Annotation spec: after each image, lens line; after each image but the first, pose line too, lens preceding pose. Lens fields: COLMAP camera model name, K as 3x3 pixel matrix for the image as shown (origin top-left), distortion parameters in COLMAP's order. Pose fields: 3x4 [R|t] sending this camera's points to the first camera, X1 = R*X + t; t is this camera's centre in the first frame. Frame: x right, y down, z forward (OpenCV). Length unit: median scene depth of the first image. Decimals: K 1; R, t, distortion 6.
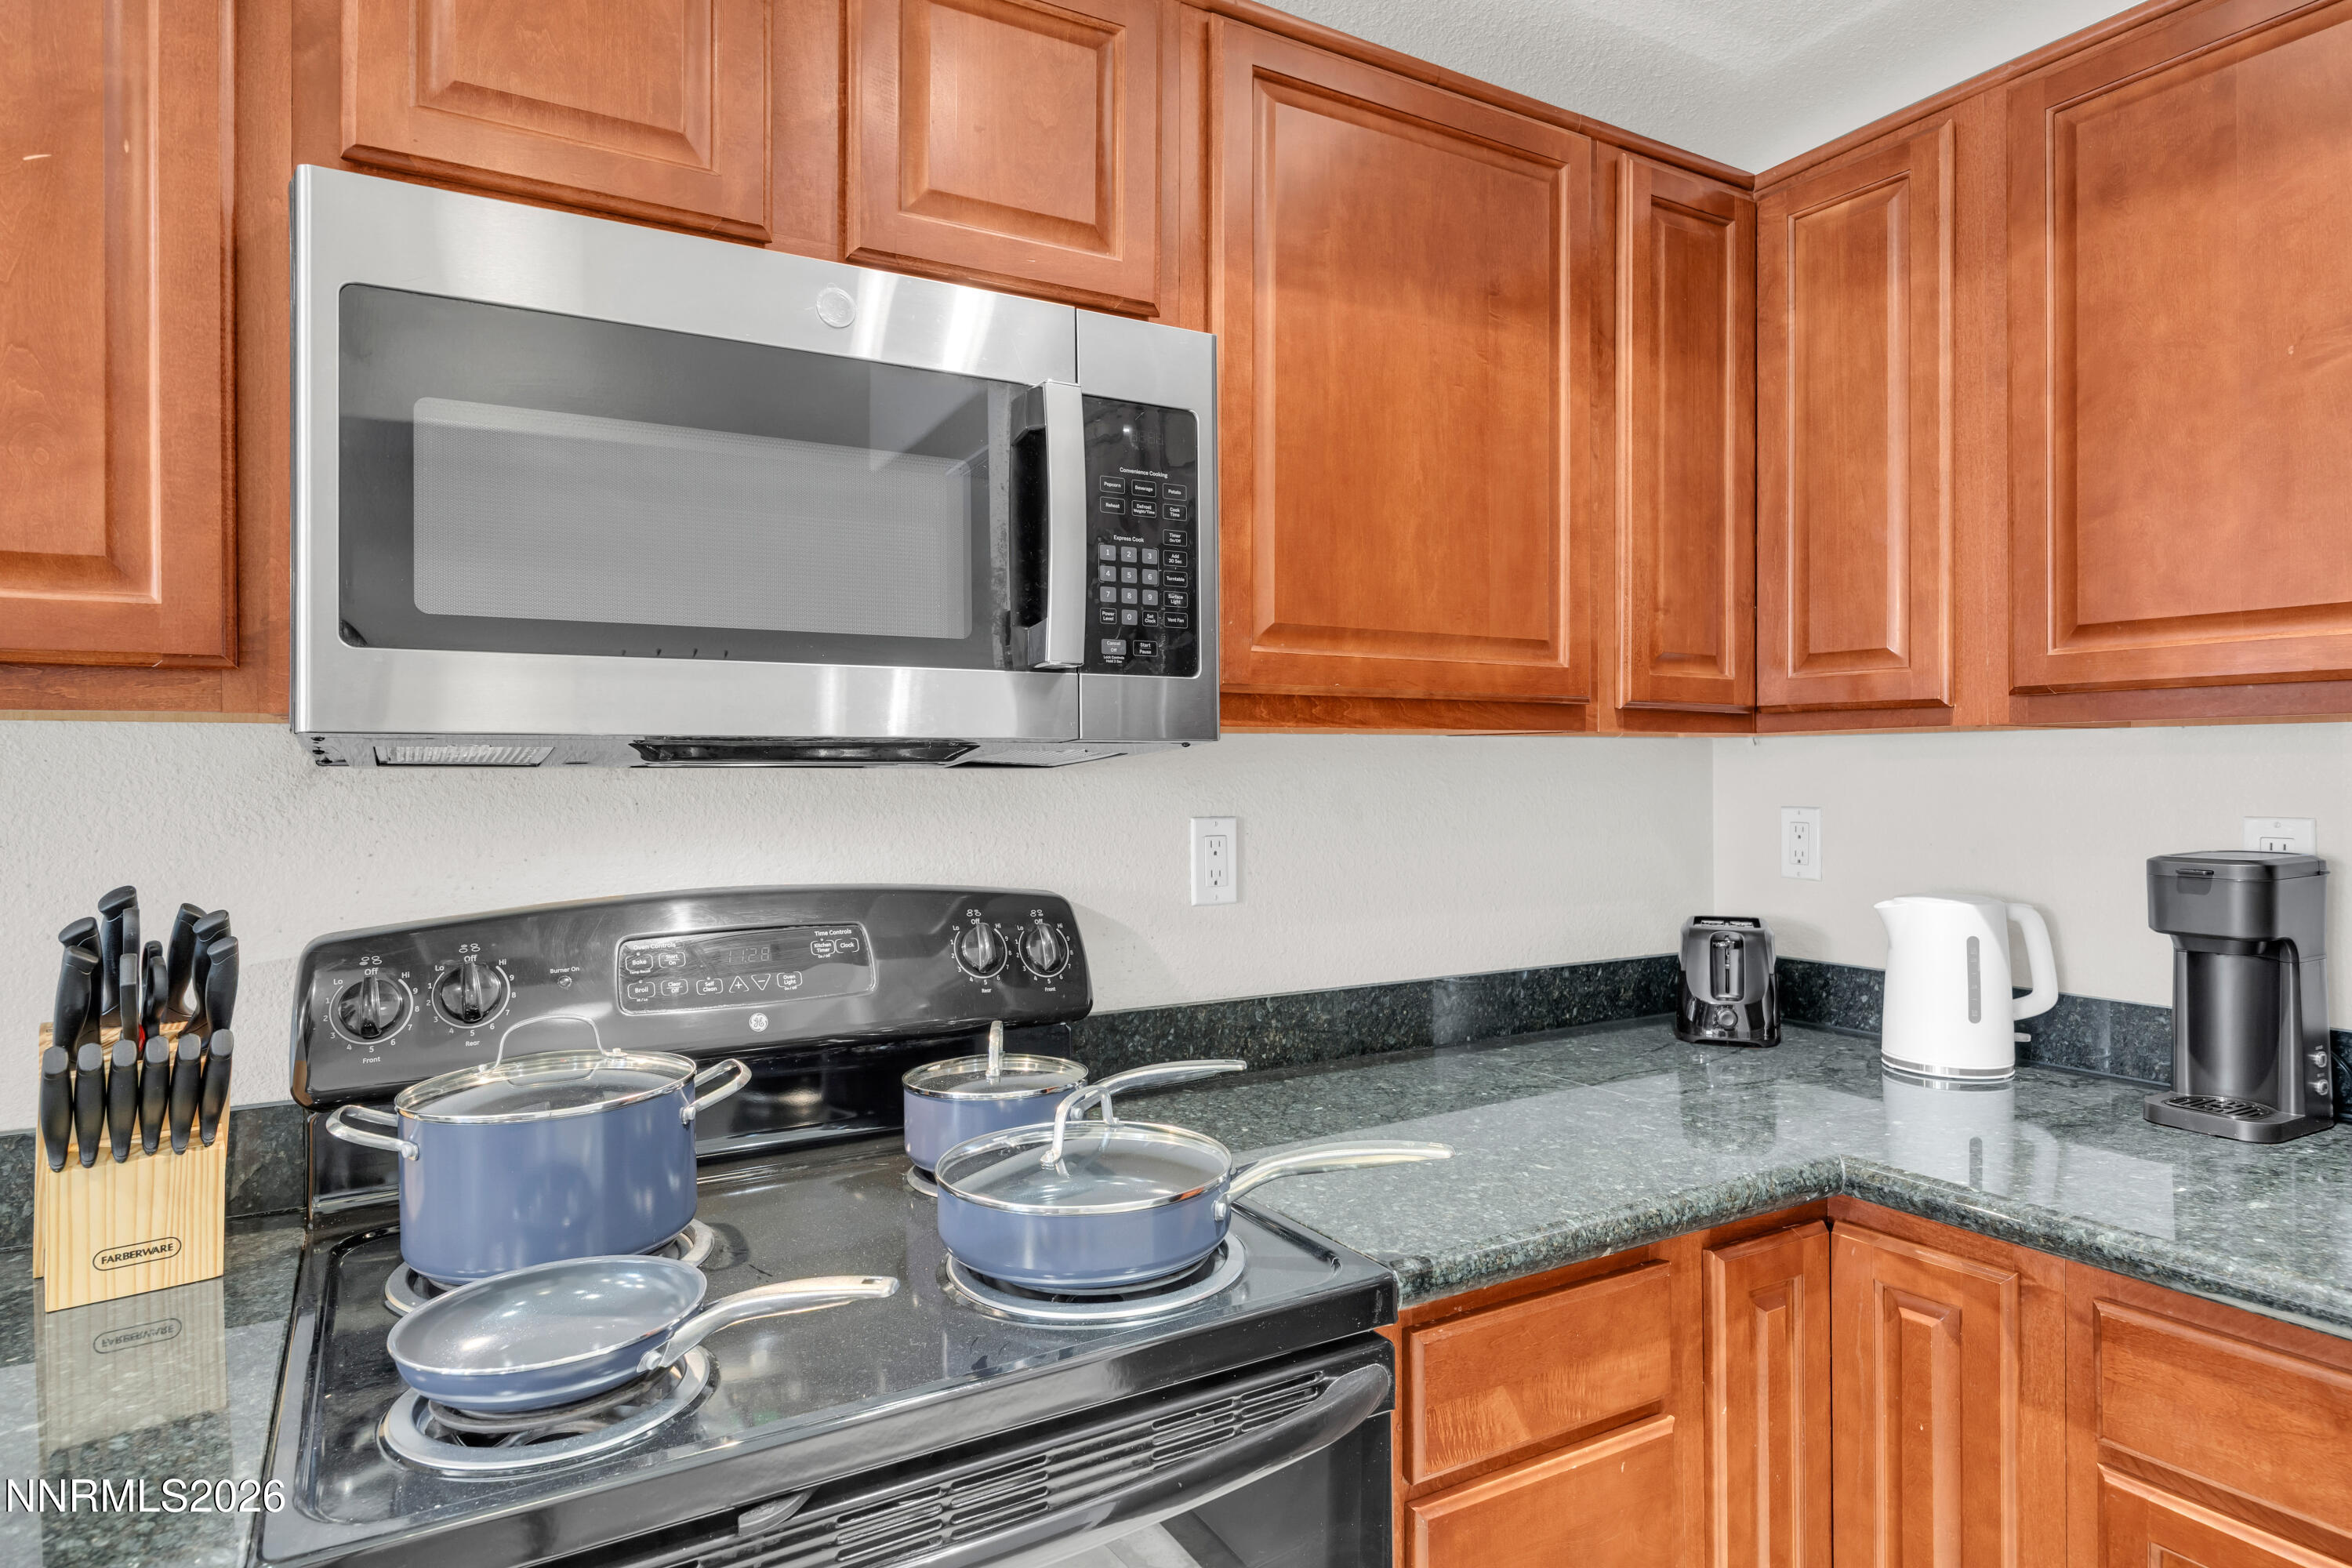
lens RADIAL K [[1334.7, 0, 1166.5], [0, 1334.7, 768.3], [0, 0, 1]] dist [0.000376, 0.000071]
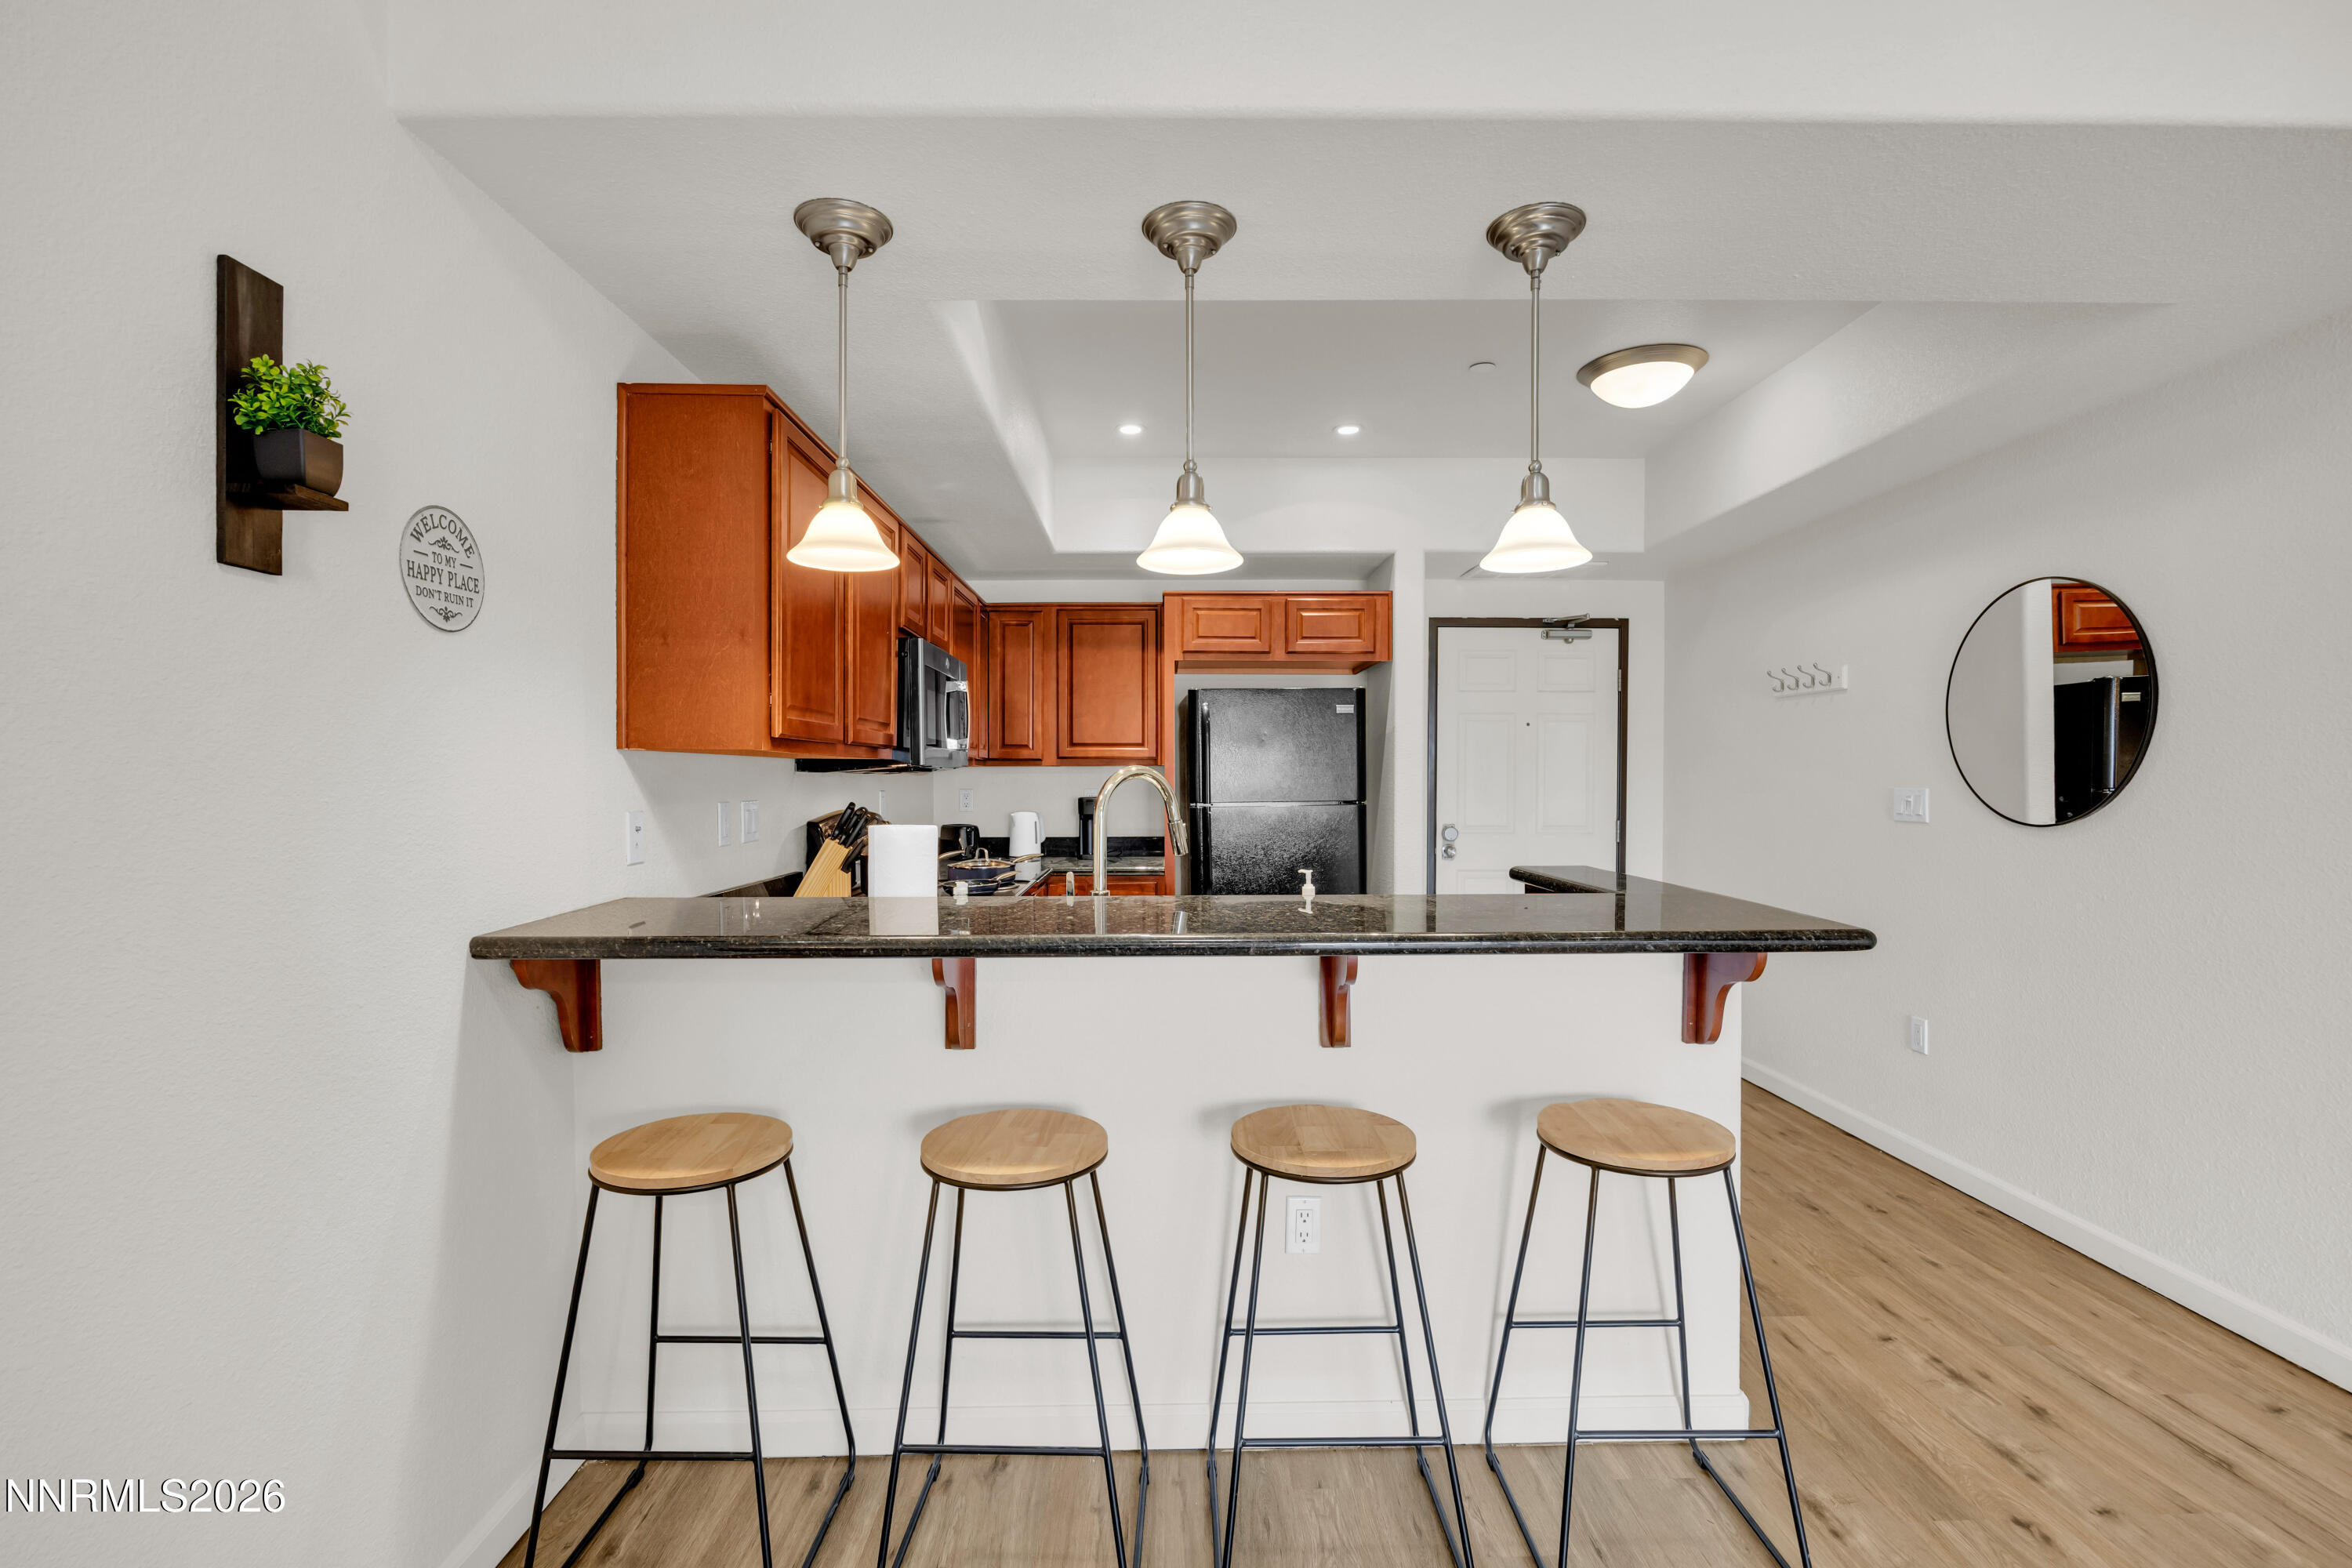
lens RADIAL K [[1068.9, 0, 1176.0], [0, 1068.9, 784.0], [0, 0, 1]] dist [-0.017505, -0.000160]
pose [[0.483191, 0.001316, 0.875514, -2.387813], [-0.002768, 0.999996, 0.000025, 0.023518], [-0.875511, -0.002435, 0.483193, -1.032670]]
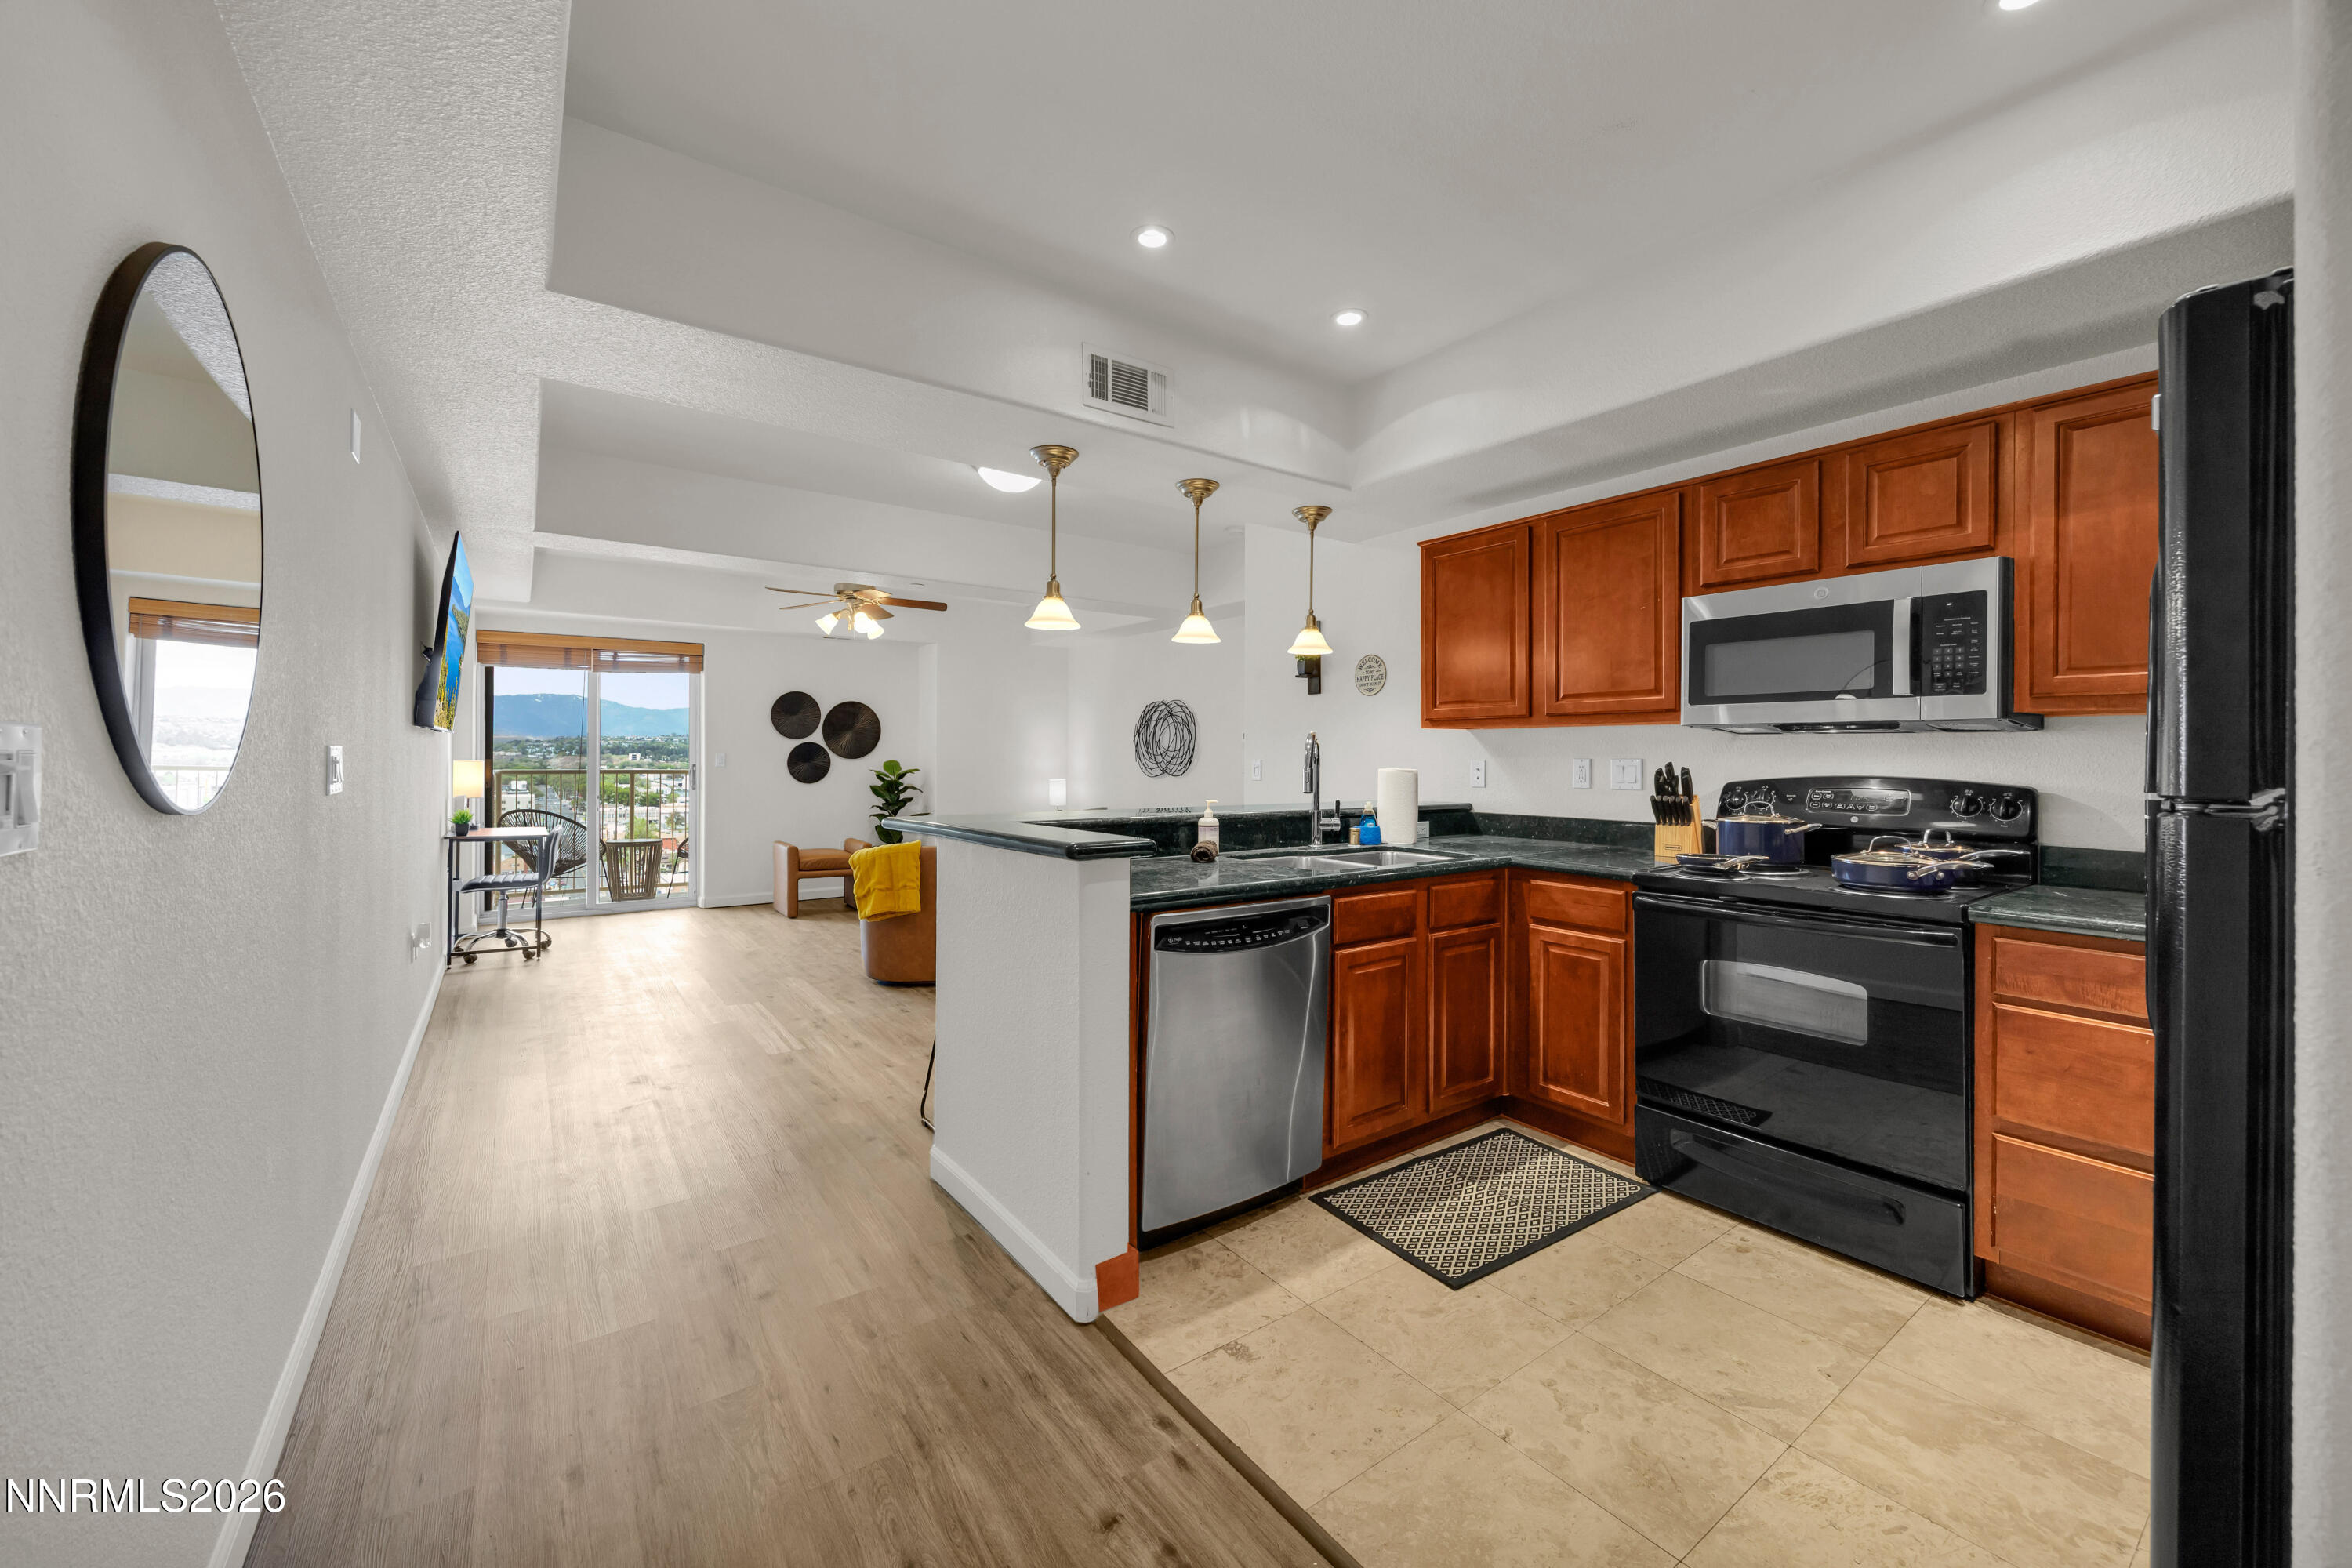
lens RADIAL K [[908.9, 0, 1172.8], [0, 908.9, 759.1], [0, 0, 1]] dist [0.000786, 0.000026]
pose [[0.105480, 0.009043, -0.994380, 1.530186], [-0.005771, 0.999947, 0.008481, 0.048853], [0.994405, 0.004844, 0.105527, -0.702836]]
